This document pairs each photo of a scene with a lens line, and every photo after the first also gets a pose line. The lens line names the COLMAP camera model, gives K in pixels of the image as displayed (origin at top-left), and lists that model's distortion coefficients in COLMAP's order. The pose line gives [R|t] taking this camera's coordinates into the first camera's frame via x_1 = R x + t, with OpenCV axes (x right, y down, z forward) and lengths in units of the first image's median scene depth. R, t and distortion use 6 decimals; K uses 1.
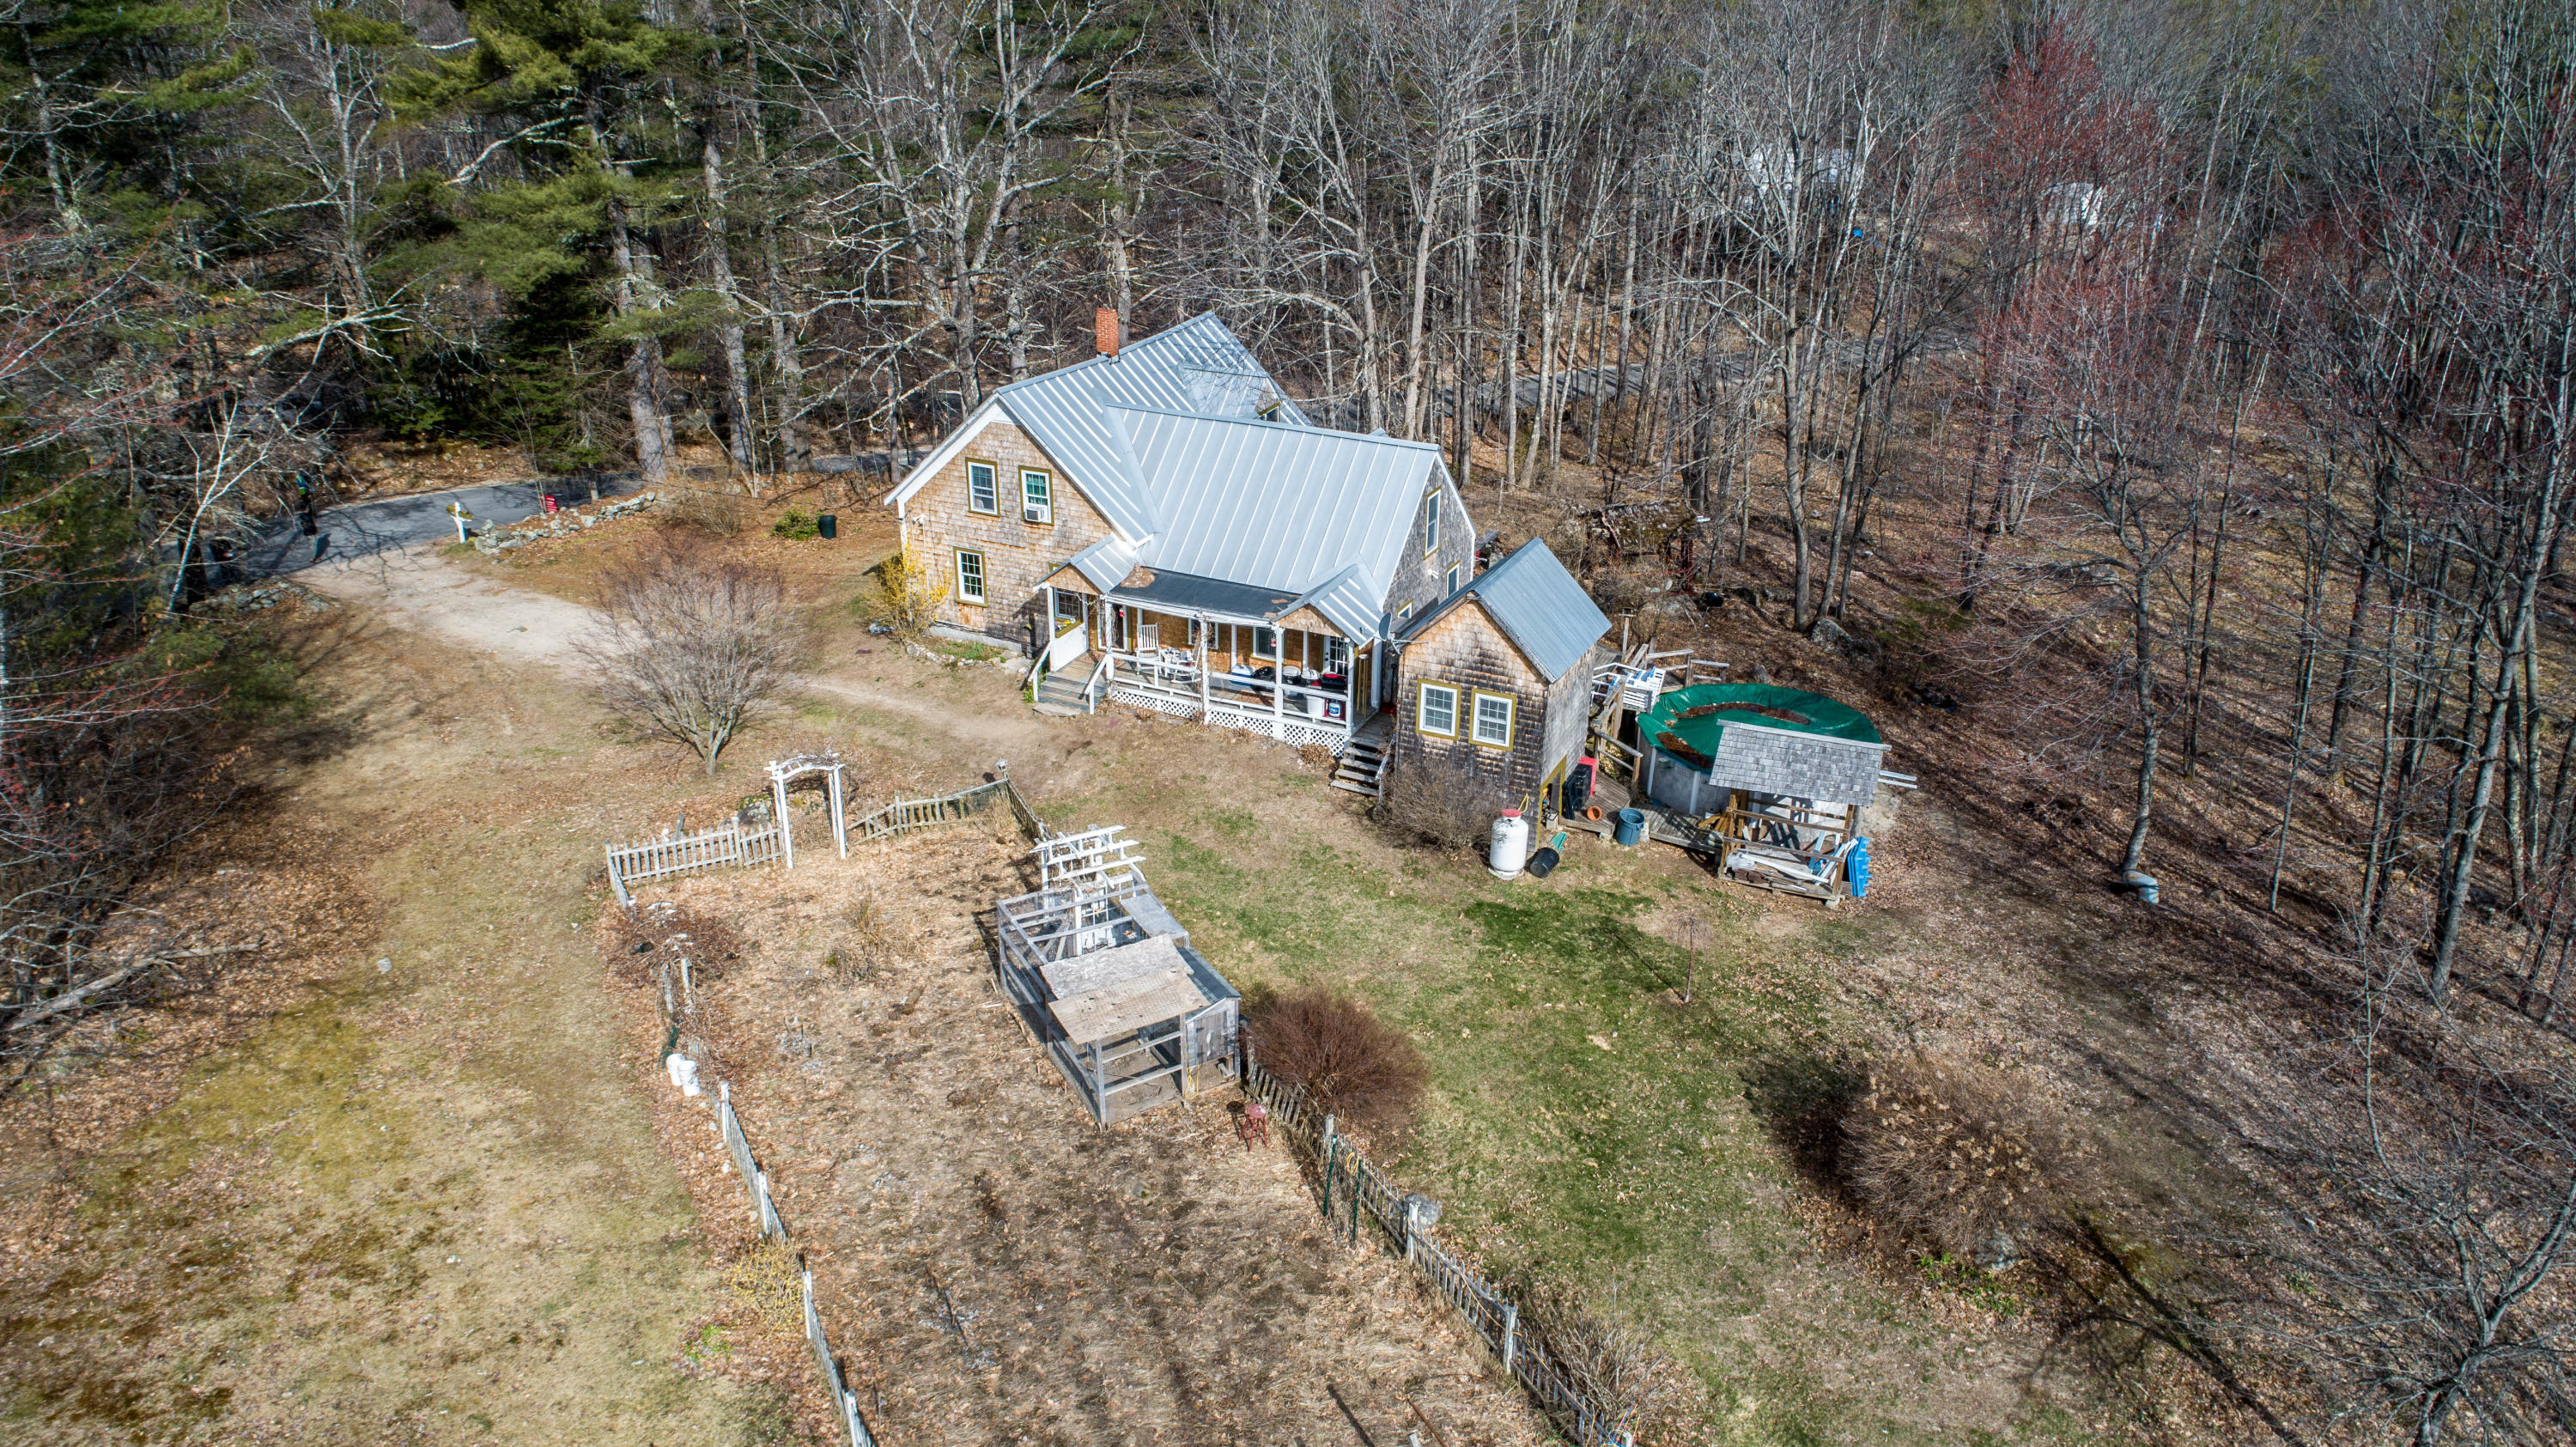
lens RADIAL K [[1726.6, 0, 1281.4], [0, 1726.6, 726.0], [0, 0, 1]] dist [-0.015522, 0.008841]
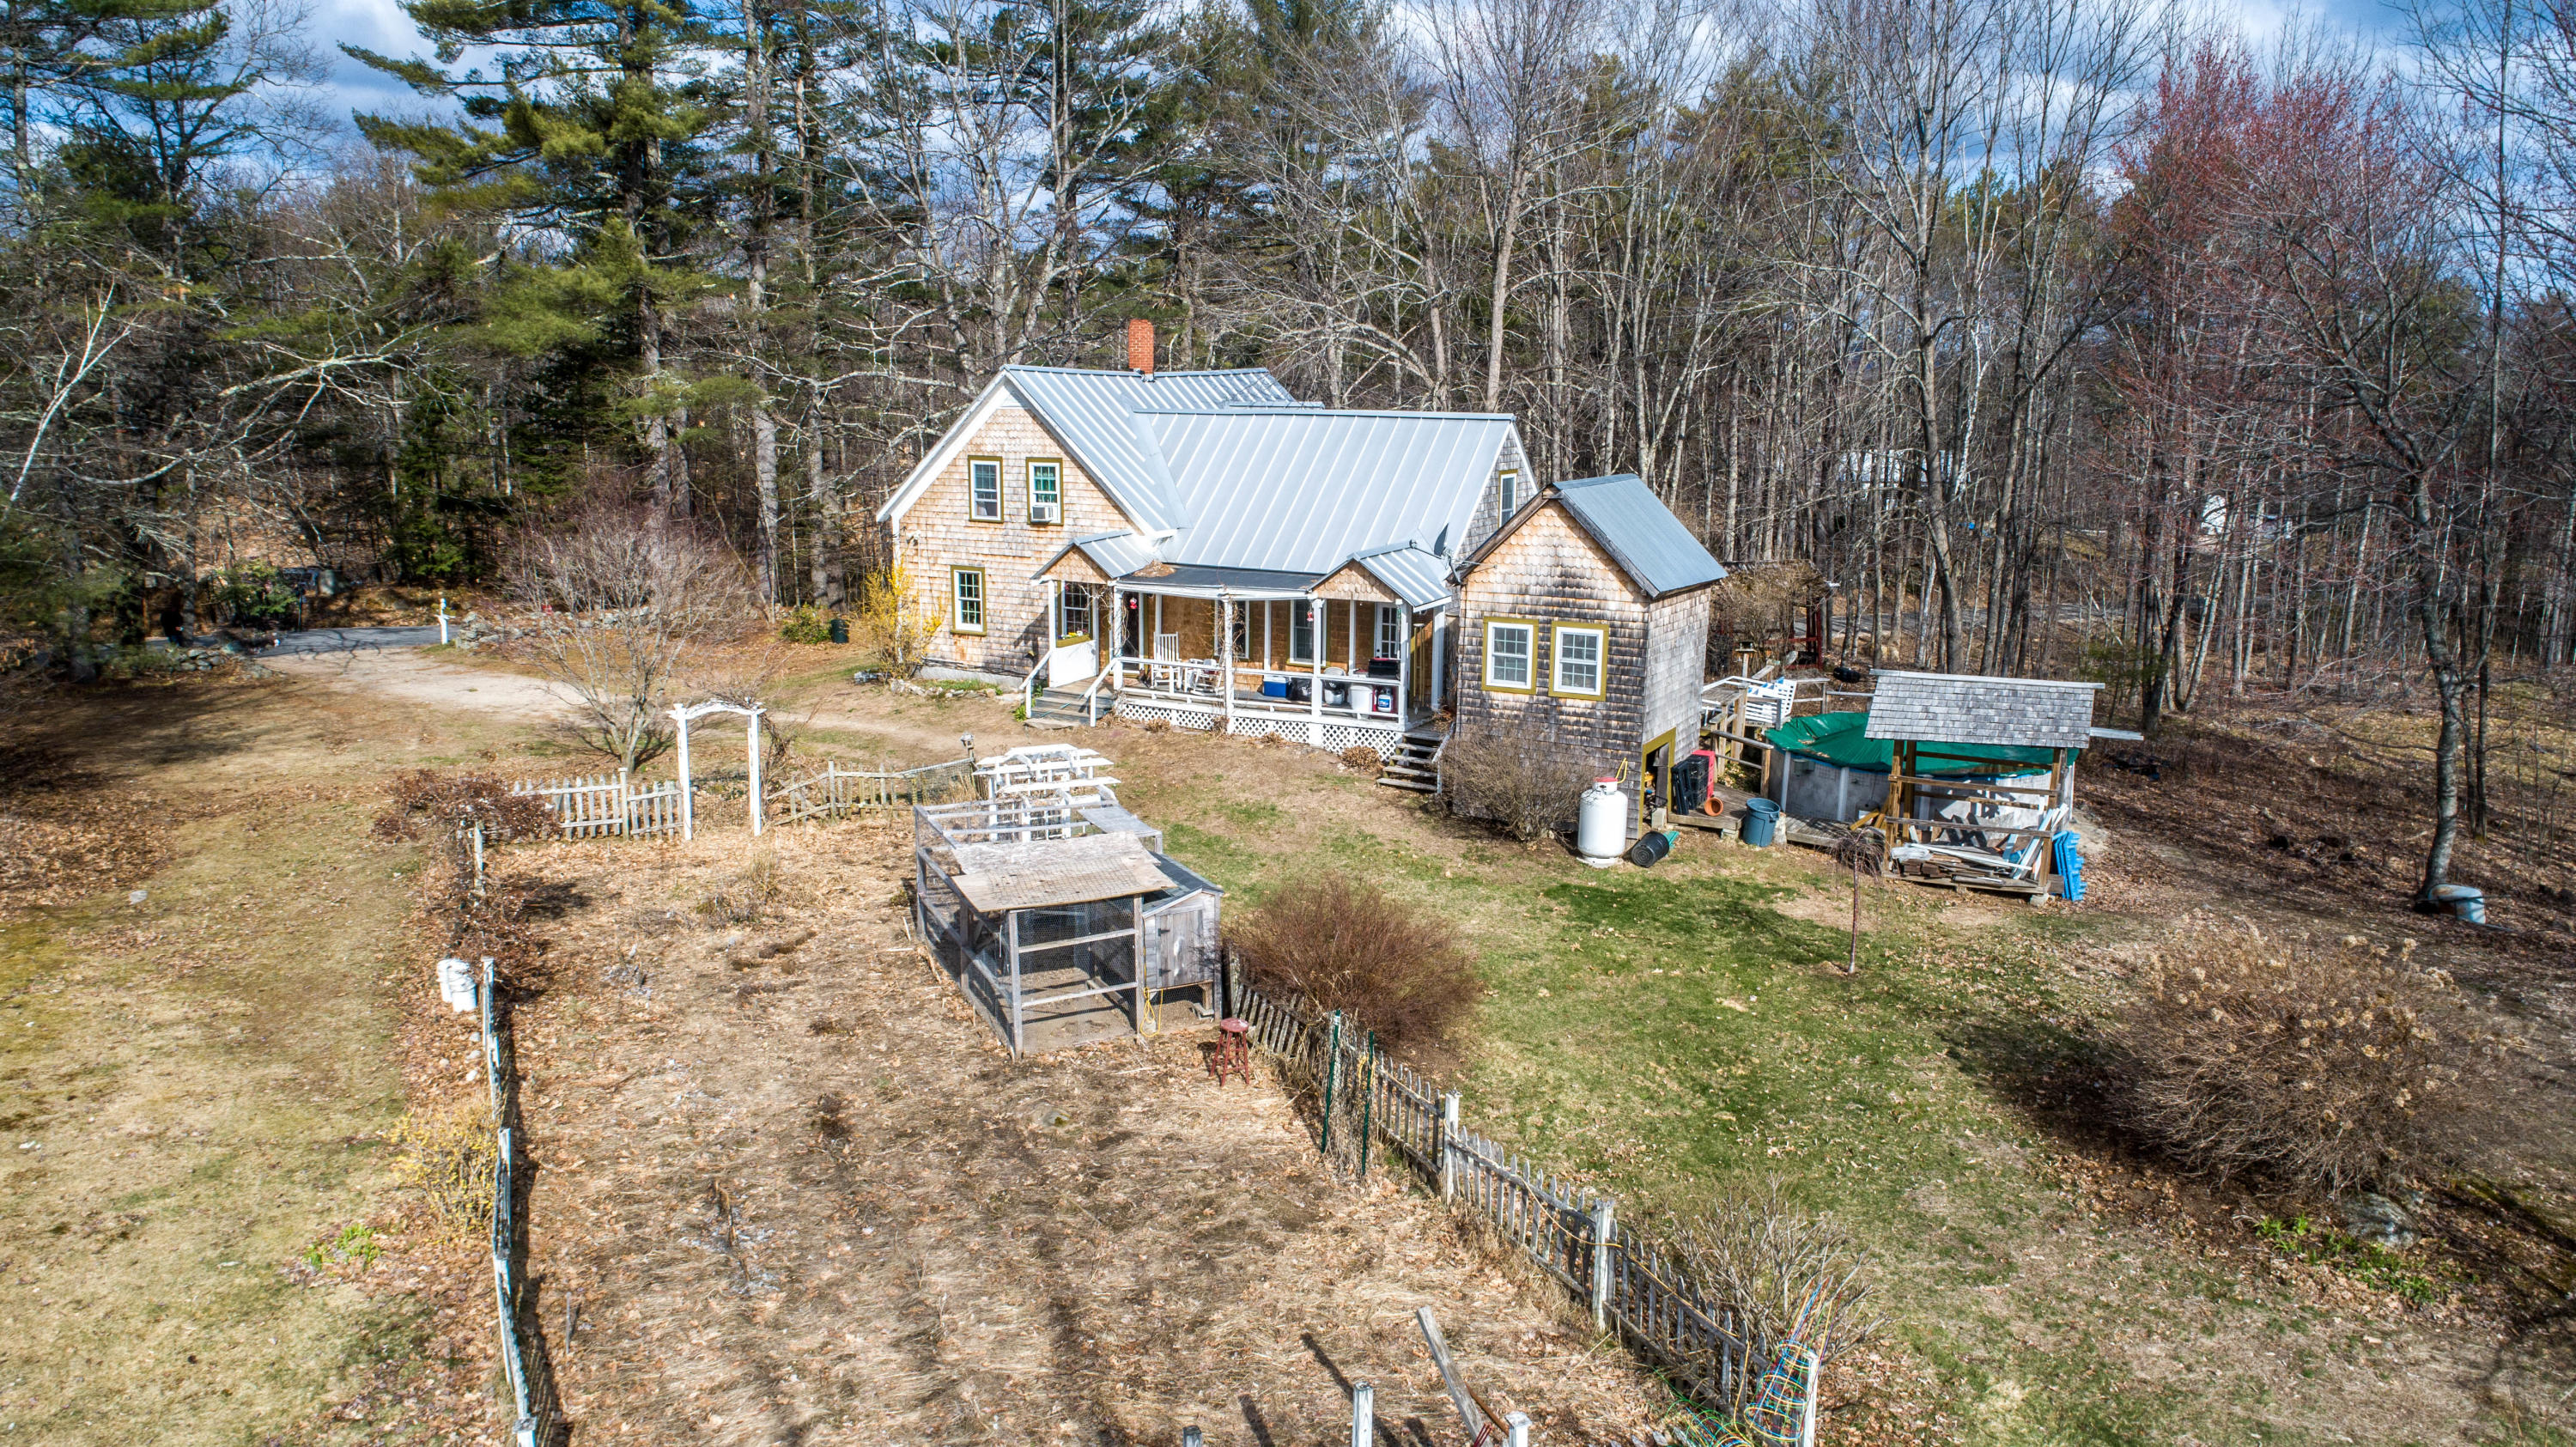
lens RADIAL K [[1726.6, 0, 1282.6], [0, 1726.6, 726.1], [0, 0, 1]] dist [-0.015522, 0.008841]
pose [[0.998063, 0.011405, -0.061153, 0.034626], [-0.025046, 0.973523, -0.227213, 0.197831], [0.056943, 0.228305, 0.971923, 0.226131]]
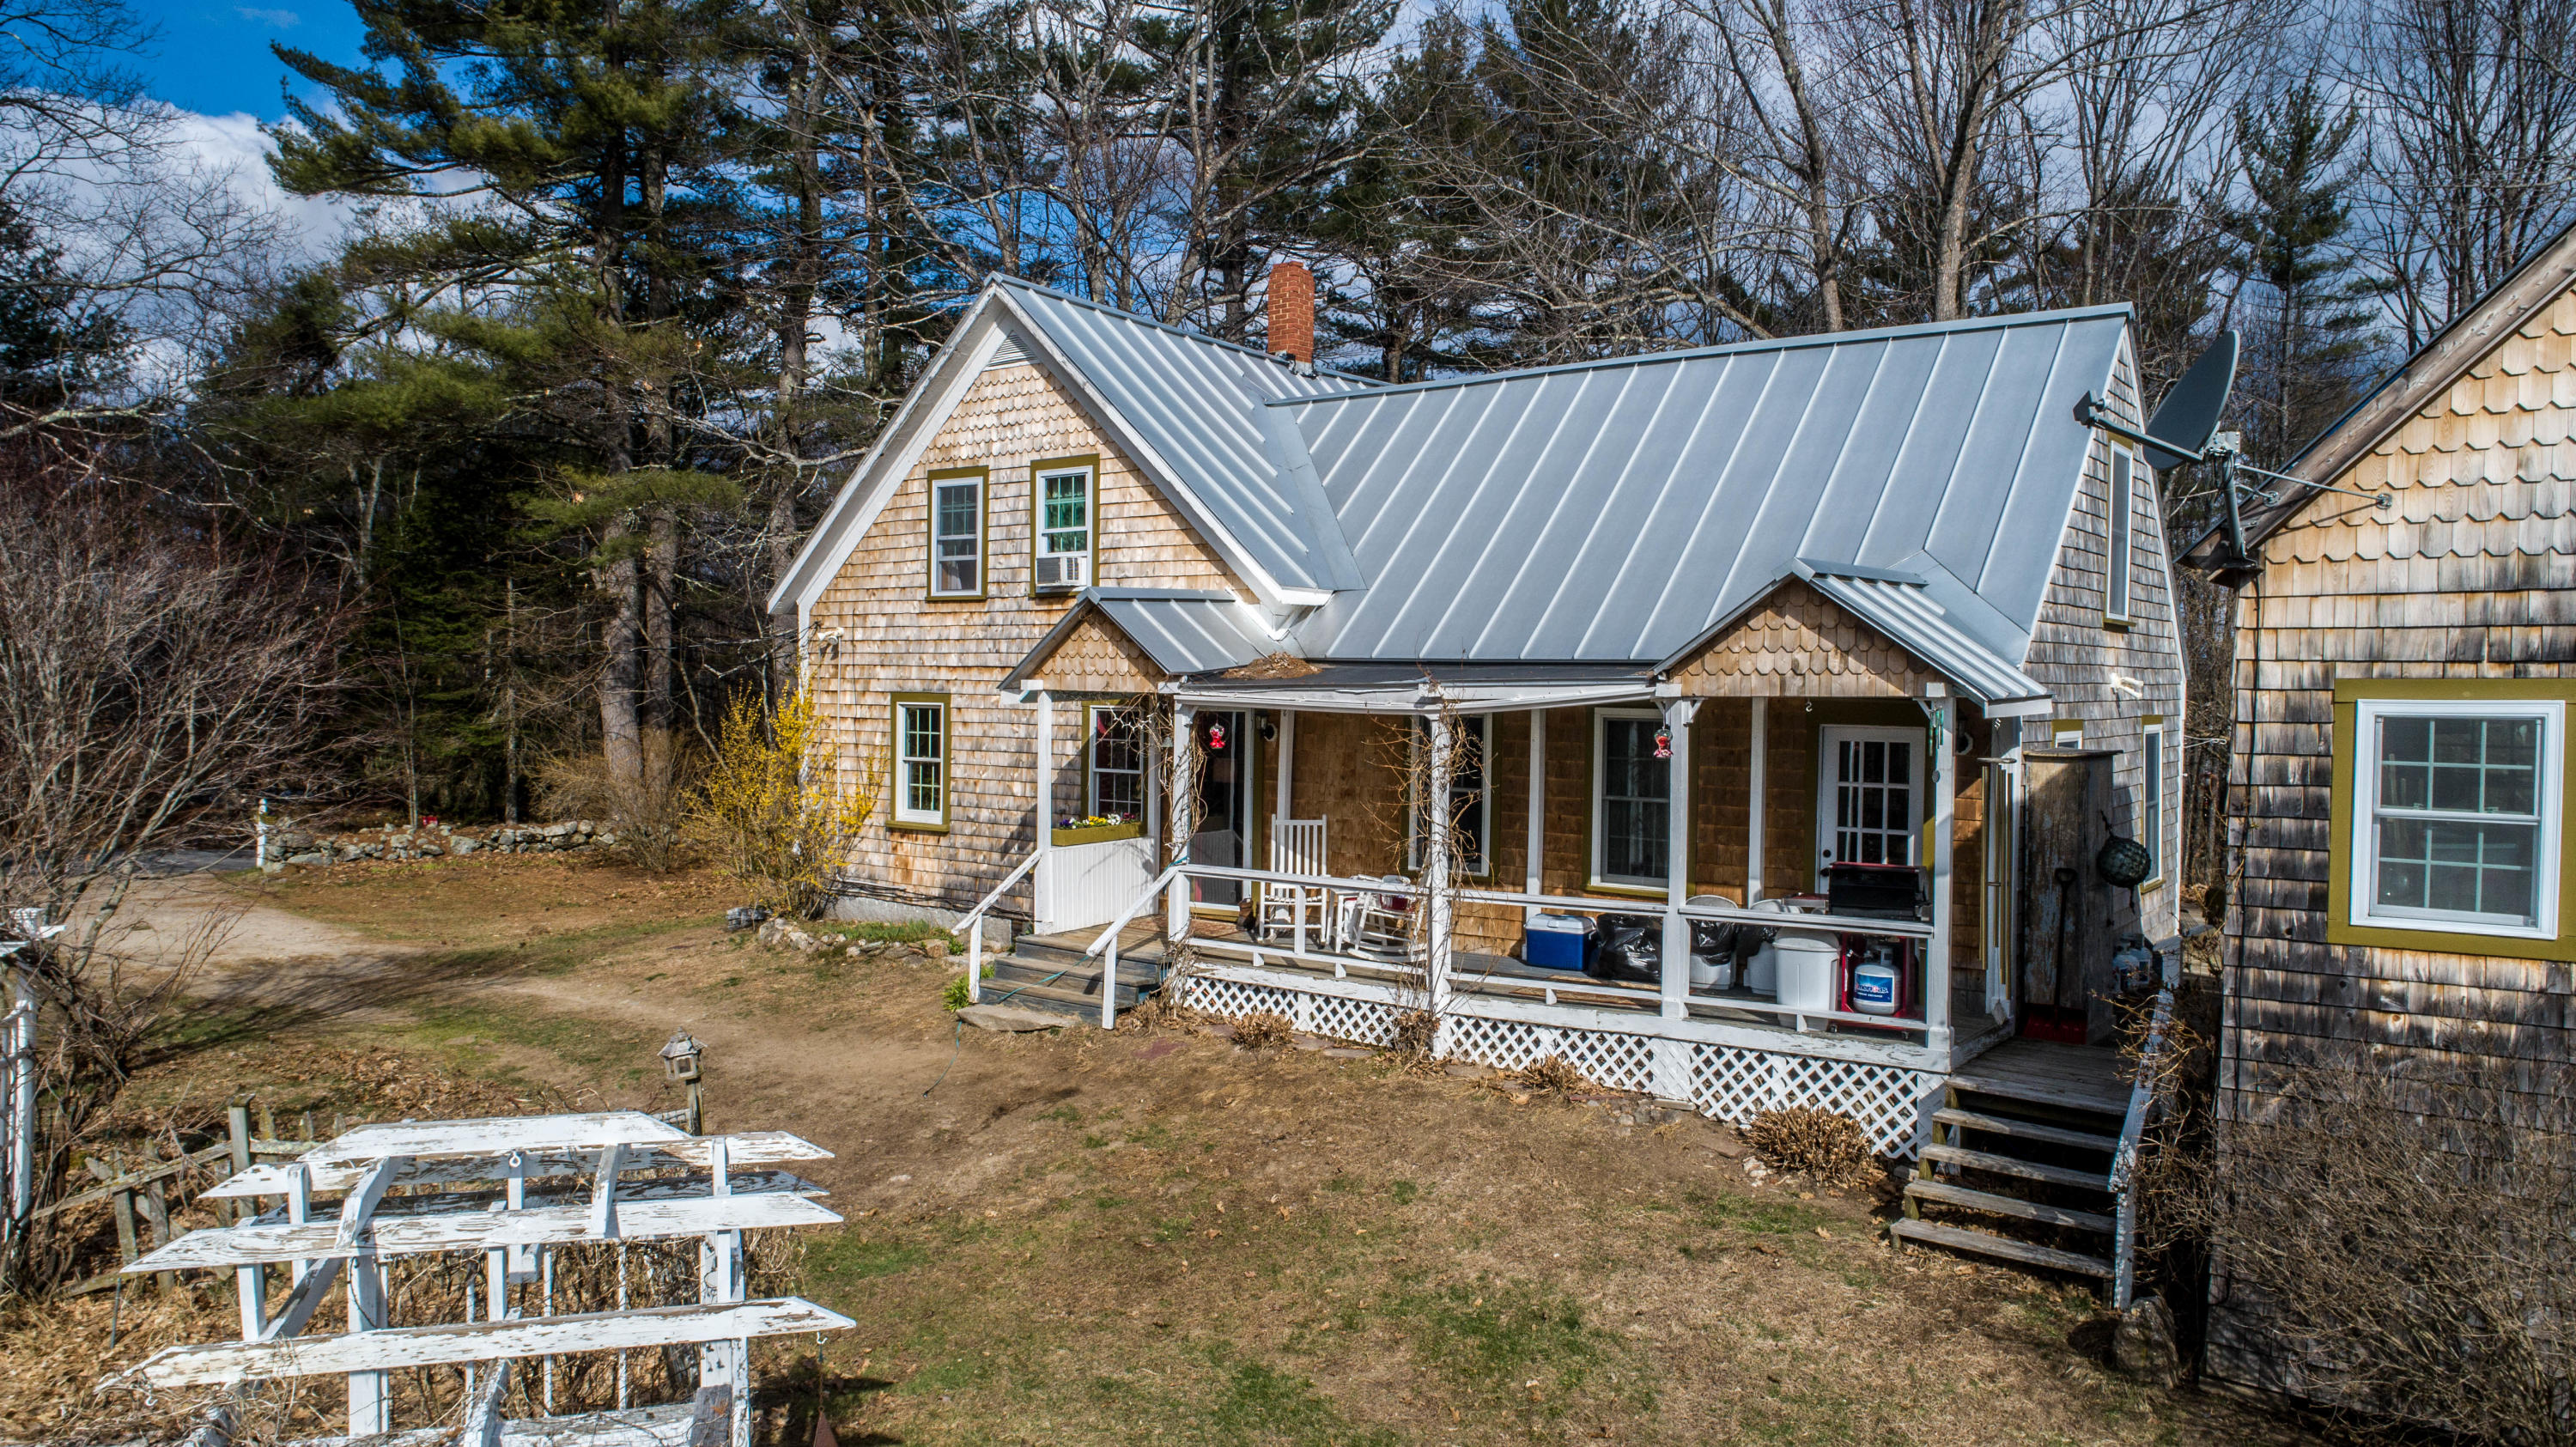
lens RADIAL K [[1726.6, 0, 1283.6], [0, 1726.6, 726.3], [0, 0, 1]] dist [-0.015522, 0.008841]
pose [[0.981274, 0.010609, -0.192325, -0.012153], [-0.085277, 0.919223, -0.384392, 0.073568], [0.172711, 0.393595, 0.902914, 0.750330]]
